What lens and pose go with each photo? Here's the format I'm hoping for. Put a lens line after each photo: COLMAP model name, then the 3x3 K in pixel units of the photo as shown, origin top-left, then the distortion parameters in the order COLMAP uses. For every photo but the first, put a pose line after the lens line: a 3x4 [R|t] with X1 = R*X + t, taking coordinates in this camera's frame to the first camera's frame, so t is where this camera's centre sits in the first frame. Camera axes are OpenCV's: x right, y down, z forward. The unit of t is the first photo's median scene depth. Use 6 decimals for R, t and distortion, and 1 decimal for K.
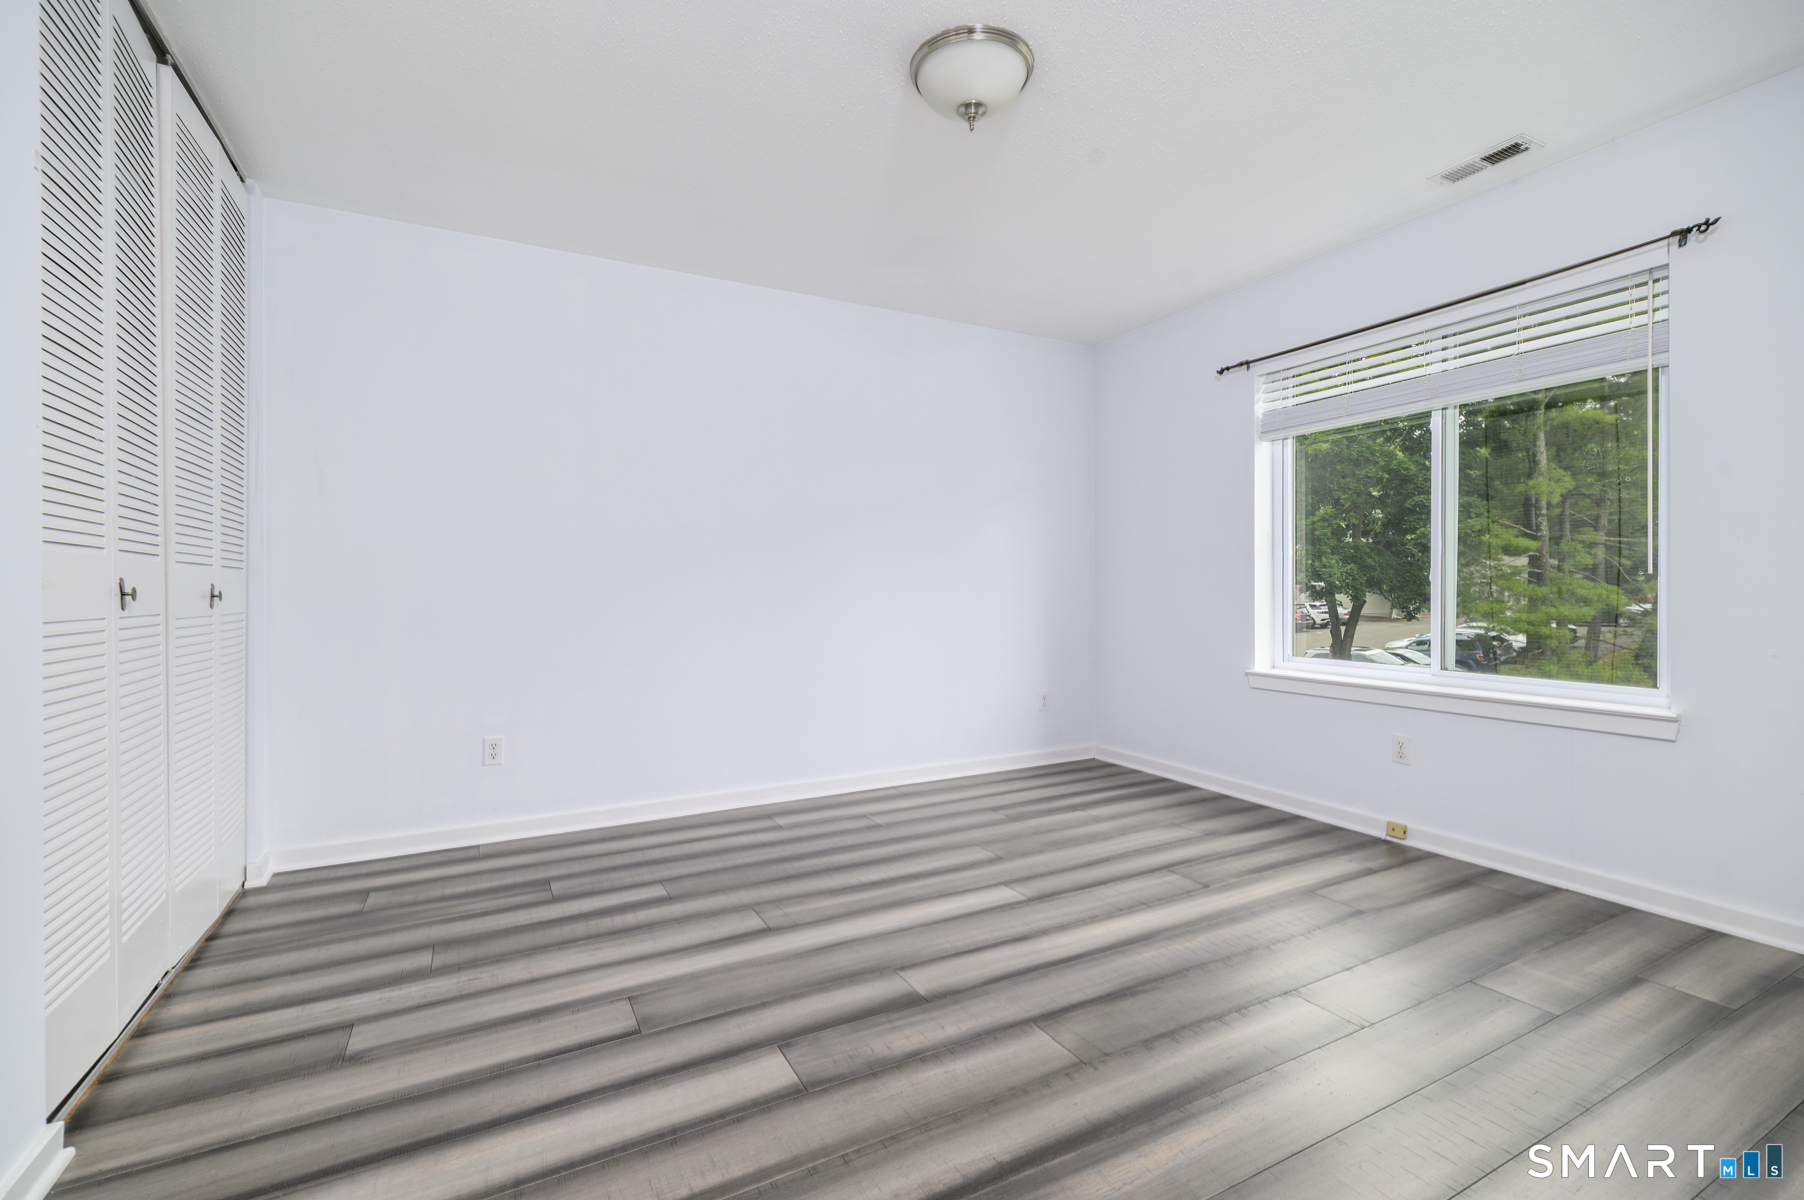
lens RADIAL K [[791.7, 0, 895.9], [0, 791.7, 591.9], [0, 0, 1]] dist [0.000832, -0.000306]
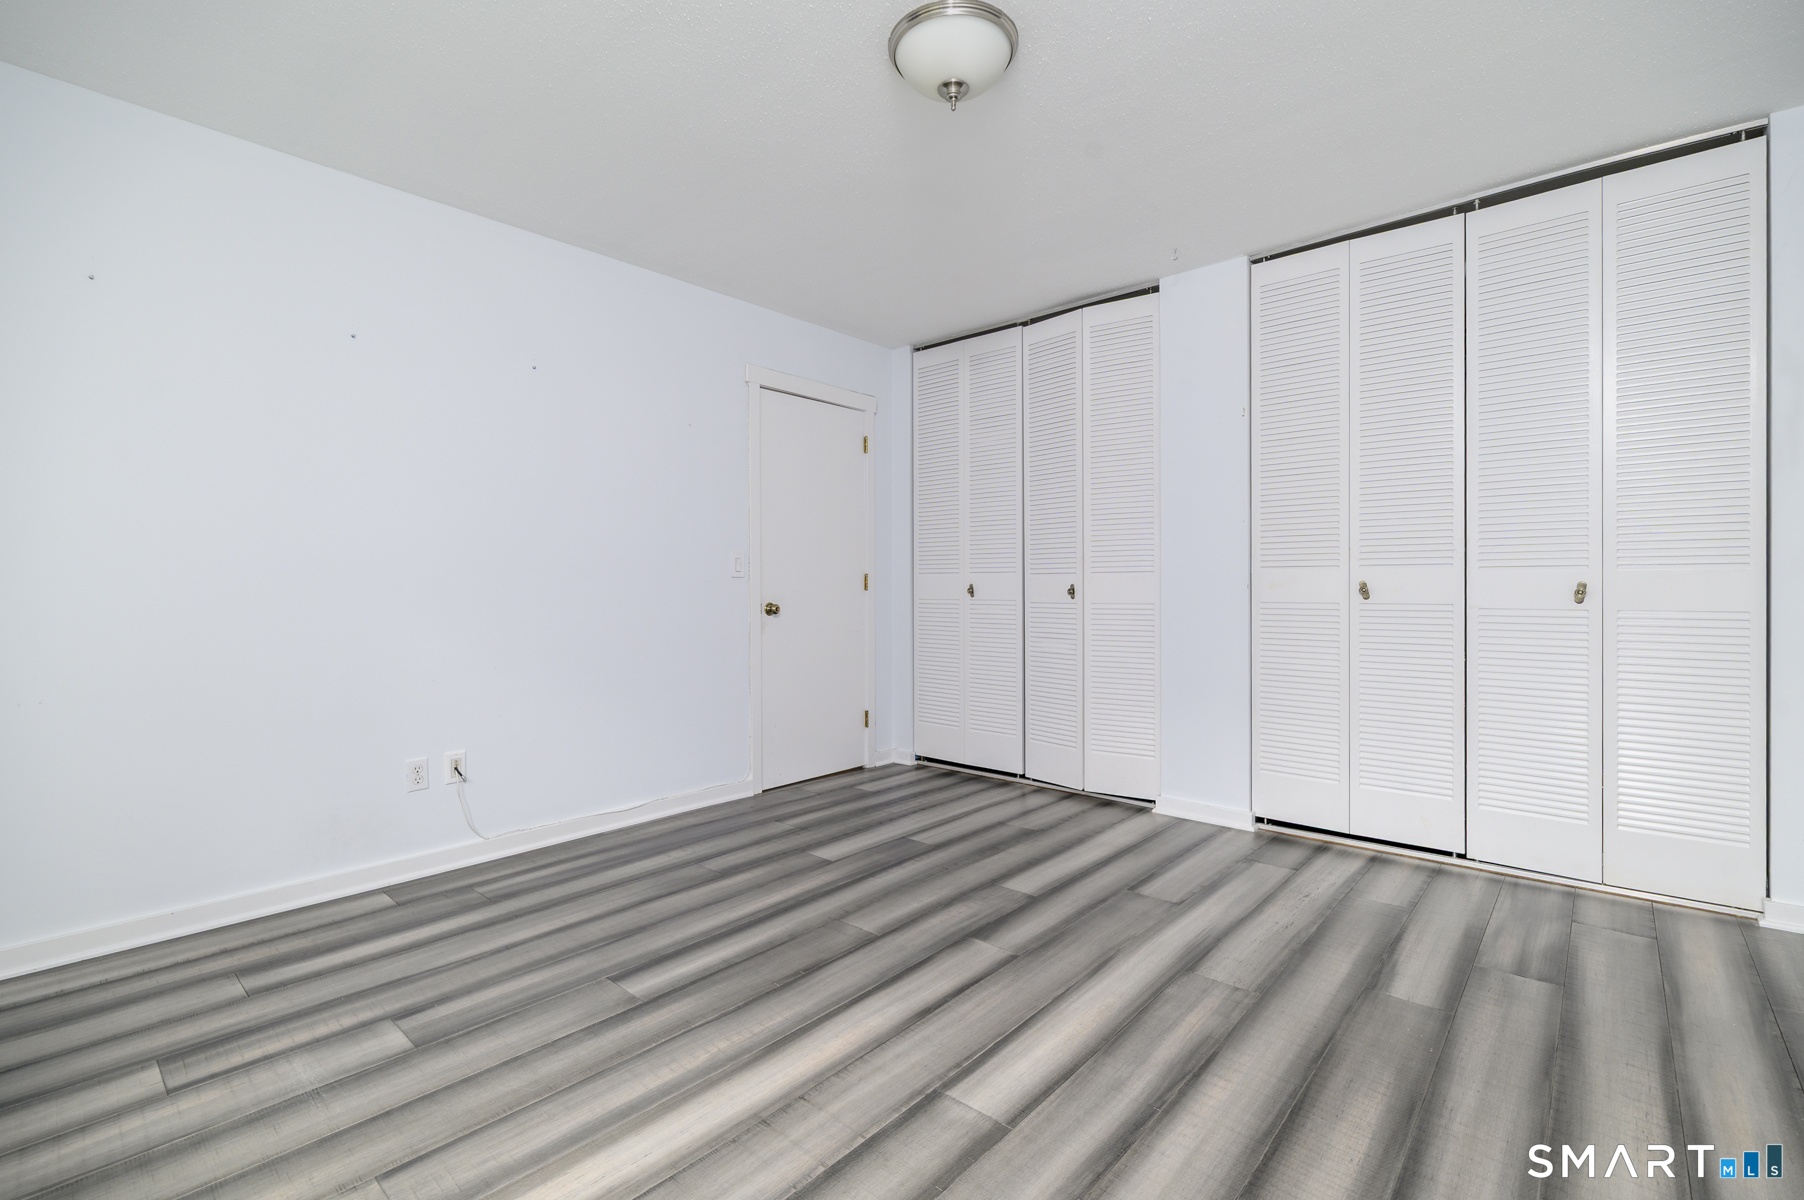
lens RADIAL K [[791.7, 0, 895.9], [0, 791.7, 591.9], [0, 0, 1]] dist [0.000832, -0.000306]
pose [[-0.936984, 0.009910, -0.349231, 0.502352], [0.006343, 0.999915, 0.011354, -0.016065], [0.349314, 0.008423, -0.936968, 1.885129]]
